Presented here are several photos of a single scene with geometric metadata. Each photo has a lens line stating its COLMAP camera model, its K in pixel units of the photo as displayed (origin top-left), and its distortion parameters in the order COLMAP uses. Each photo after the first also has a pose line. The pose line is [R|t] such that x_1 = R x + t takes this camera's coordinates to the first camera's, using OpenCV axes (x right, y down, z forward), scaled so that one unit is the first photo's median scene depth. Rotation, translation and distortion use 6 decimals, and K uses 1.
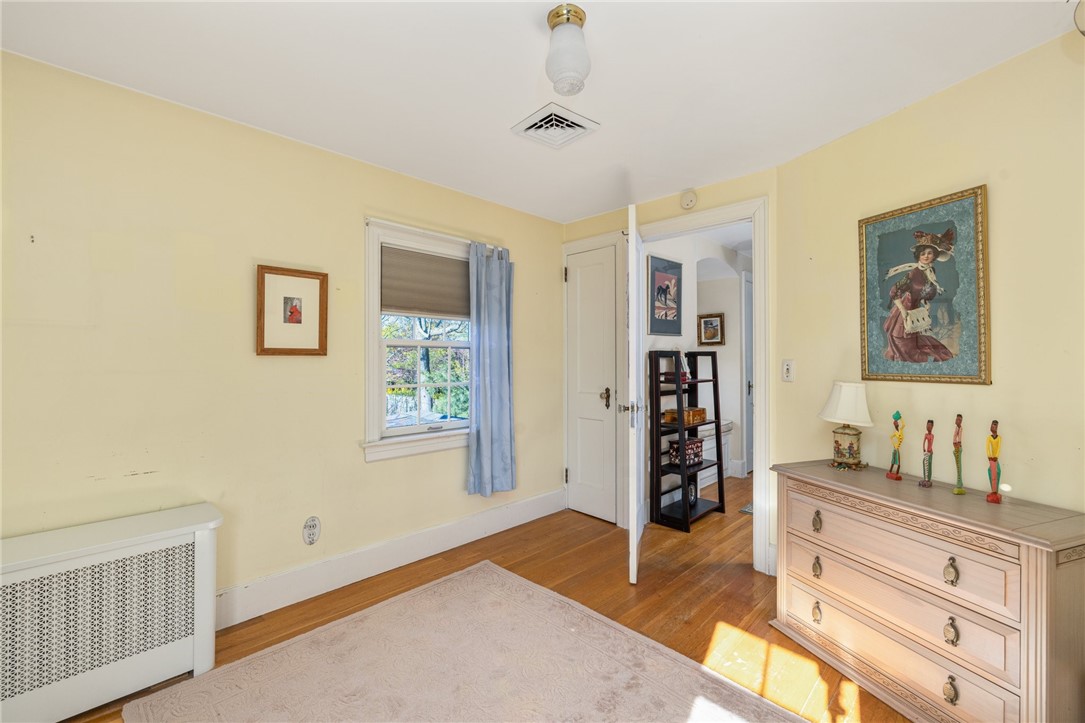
lens RADIAL K [[463.4, 0, 539.3], [0, 463.4, 354.6], [0, 0, 1]] dist [-0.000210, -0.000010]
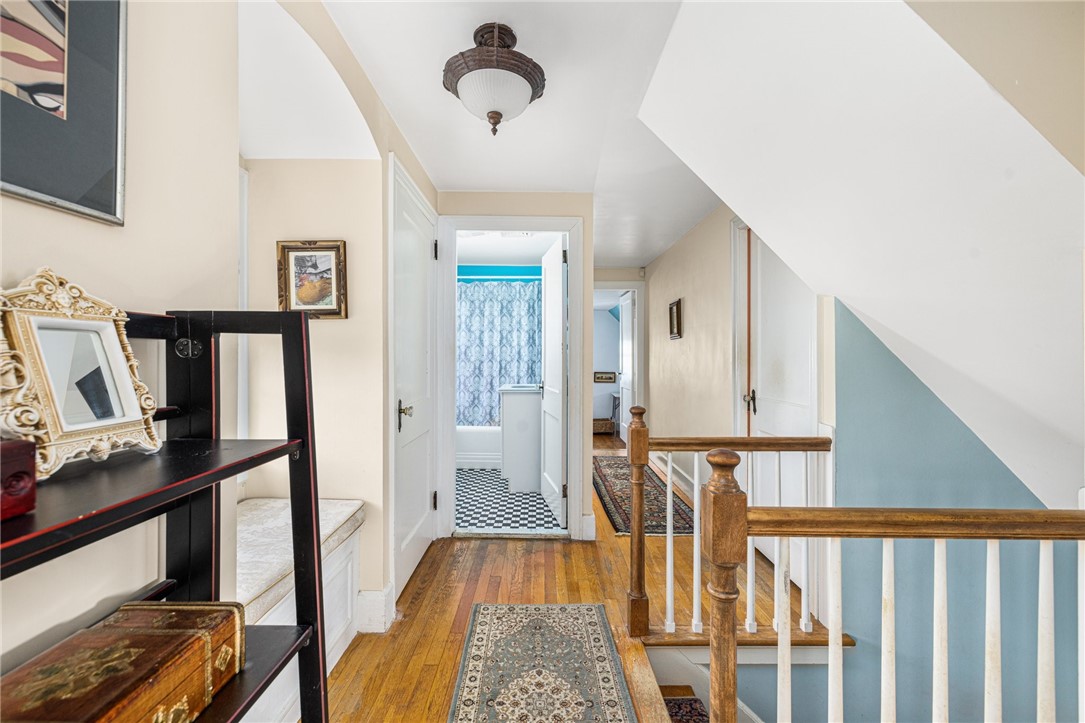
lens RADIAL K [[463.4, 0, 539.3], [0, 463.4, 354.6], [0, 0, 1]] dist [-0.000210, -0.000010]
pose [[0.715953, 0.000782, 0.698148, 0.304287], [-0.005508, 0.999975, 0.004529, 0.011613], [-0.698127, -0.007087, 0.715939, 0.757975]]
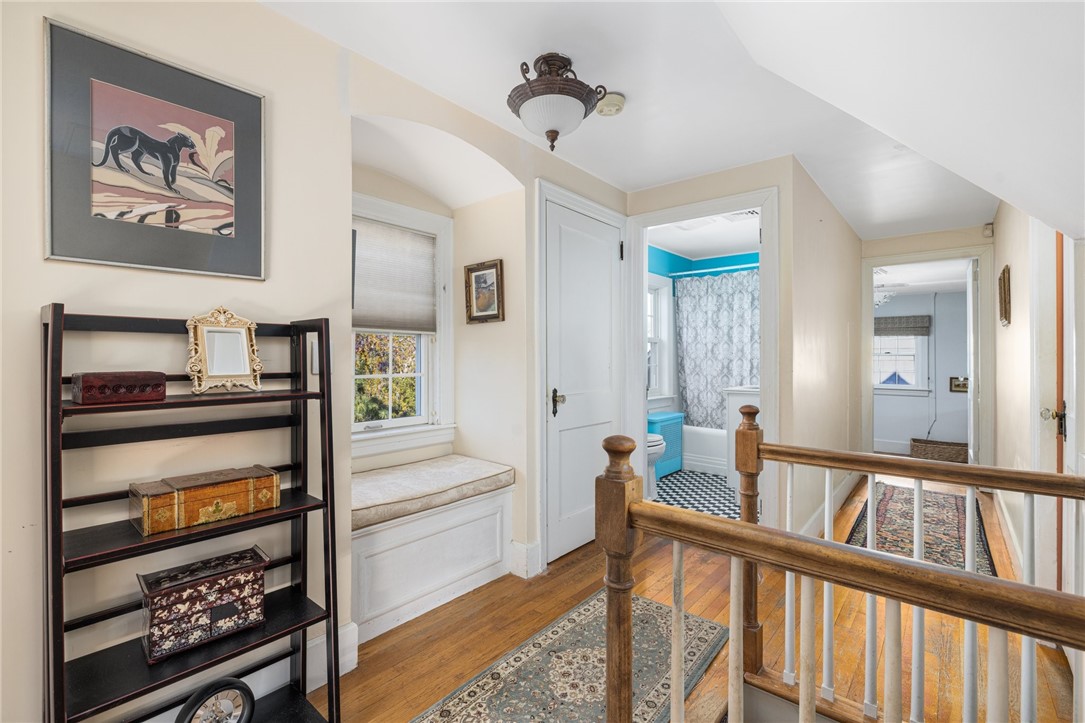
lens RADIAL K [[479.9, 0, 529.9], [0, 479.9, 358.9], [0, 0, 1]] dist [-0.007467, -0.000247]
pose [[0.998439, -0.002180, 0.055807, 0.520864], [0.001621, 0.999948, 0.010047, 0.022129], [-0.055826, -0.009941, 0.998391, 0.597266]]
